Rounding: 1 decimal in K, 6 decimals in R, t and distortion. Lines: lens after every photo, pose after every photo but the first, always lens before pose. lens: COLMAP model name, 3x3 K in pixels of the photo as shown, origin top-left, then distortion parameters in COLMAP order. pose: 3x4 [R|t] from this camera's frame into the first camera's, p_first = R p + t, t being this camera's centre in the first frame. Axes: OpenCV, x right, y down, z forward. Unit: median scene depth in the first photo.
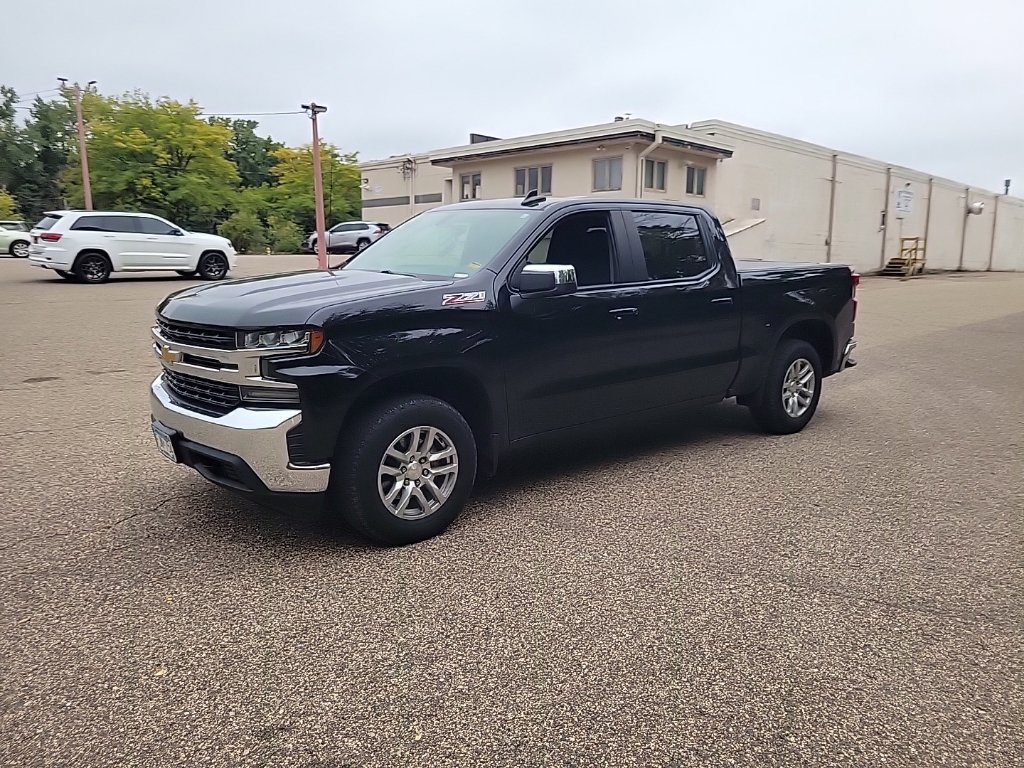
lens RADIAL K [[768.6, 0, 519.5], [0, 768.6, 370.4], [0, 0, 1]] dist [0.044460, -0.032327]
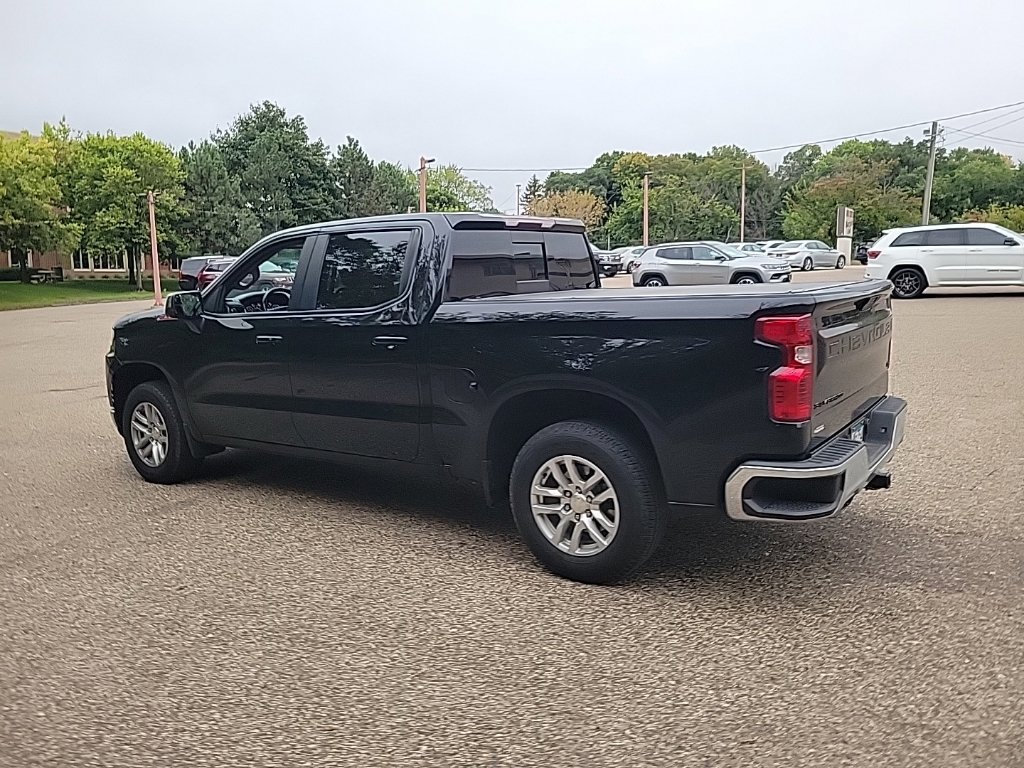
lens RADIAL K [[763.6, 0, 512.4], [0, 763.6, 364.4], [0, 0, 1]] dist [0.045769, -0.025502]
pose [[0.247860, 0.103096, -0.963295, 0.277095], [-0.122907, 0.989634, 0.074290, -0.037003], [0.960968, 0.099983, 0.257962, 0.247451]]
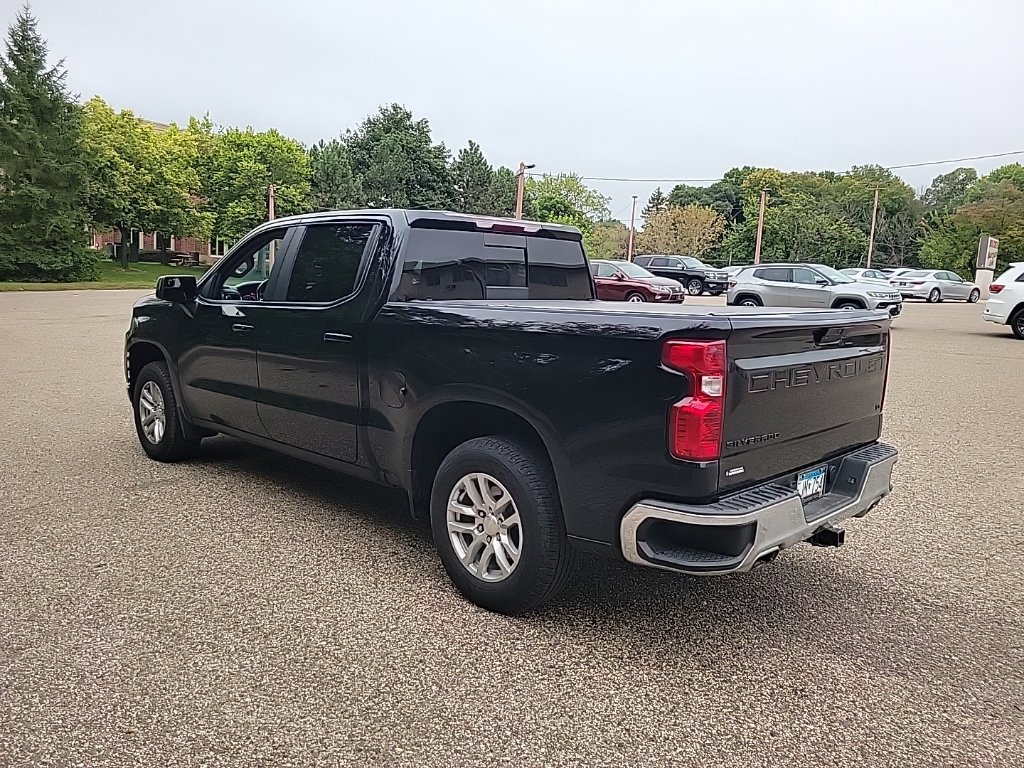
lens RADIAL K [[759.5, 0, 512.0], [0, 759.5, 384.0], [0, 0, 1]] dist [0.052829, -0.031369]
pose [[0.098705, 0.131432, -0.986399, 0.272690], [-0.191695, 0.975185, 0.110756, -0.042964], [0.976478, 0.178156, 0.121451, 0.290762]]
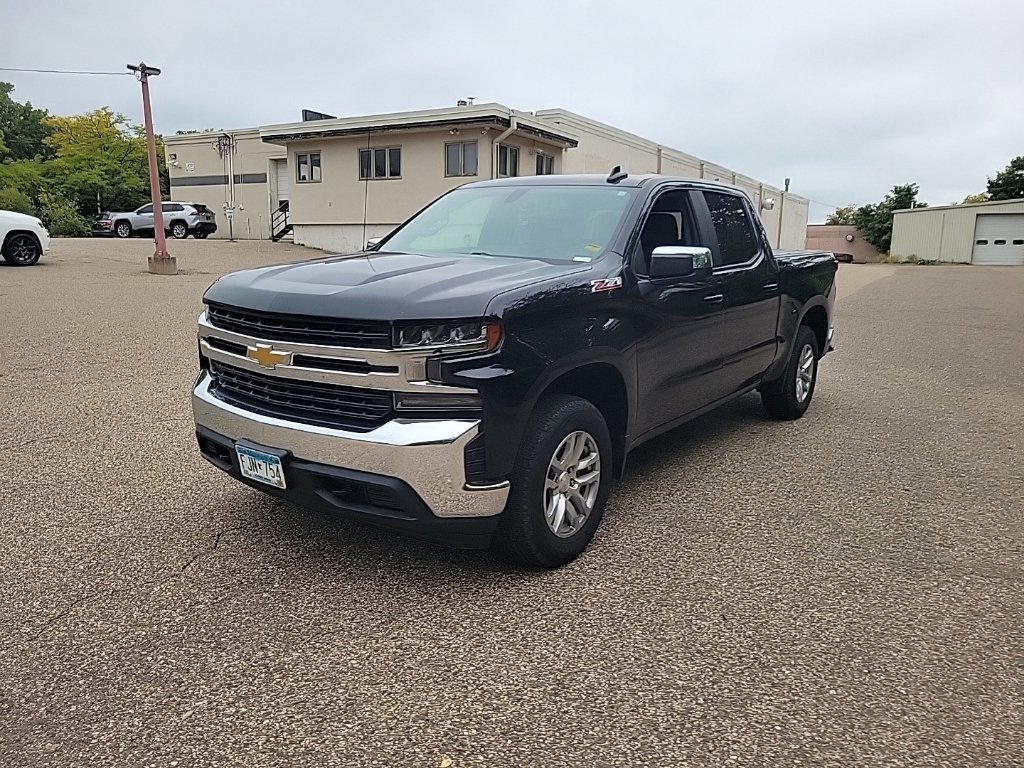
lens RADIAL K [[768.6, 0, 512.0], [0, 768.6, 384.0], [0, 0, 1]] dist [0.052921, -0.042318]
pose [[0.971830, -0.032943, 0.233370, -0.077490], [0.025467, 0.999064, 0.034979, -0.002621], [-0.234304, -0.028050, 0.971759, 0.032075]]
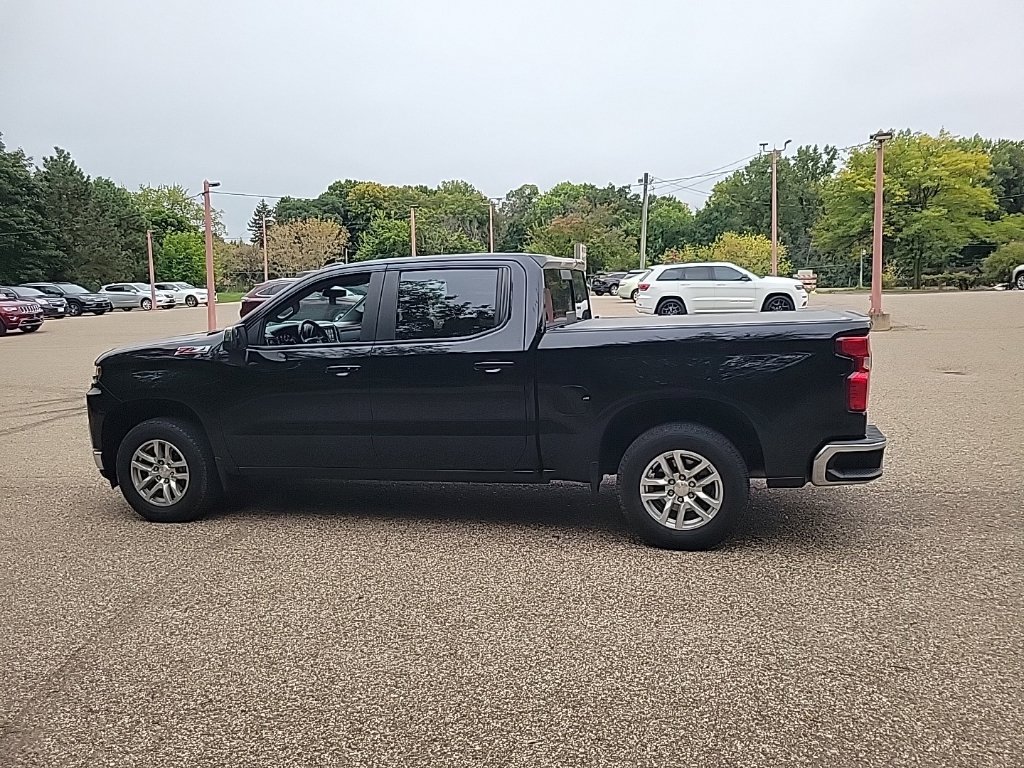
lens RADIAL K [[759.5, 0, 512.0], [0, 759.5, 384.0], [0, 0, 1]] dist [0.052829, -0.031369]
pose [[0.559599, 0.076054, -0.825266, 0.266875], [-0.098955, 0.994788, 0.024578, -0.024572], [0.822835, 0.067910, 0.564209, 0.141318]]
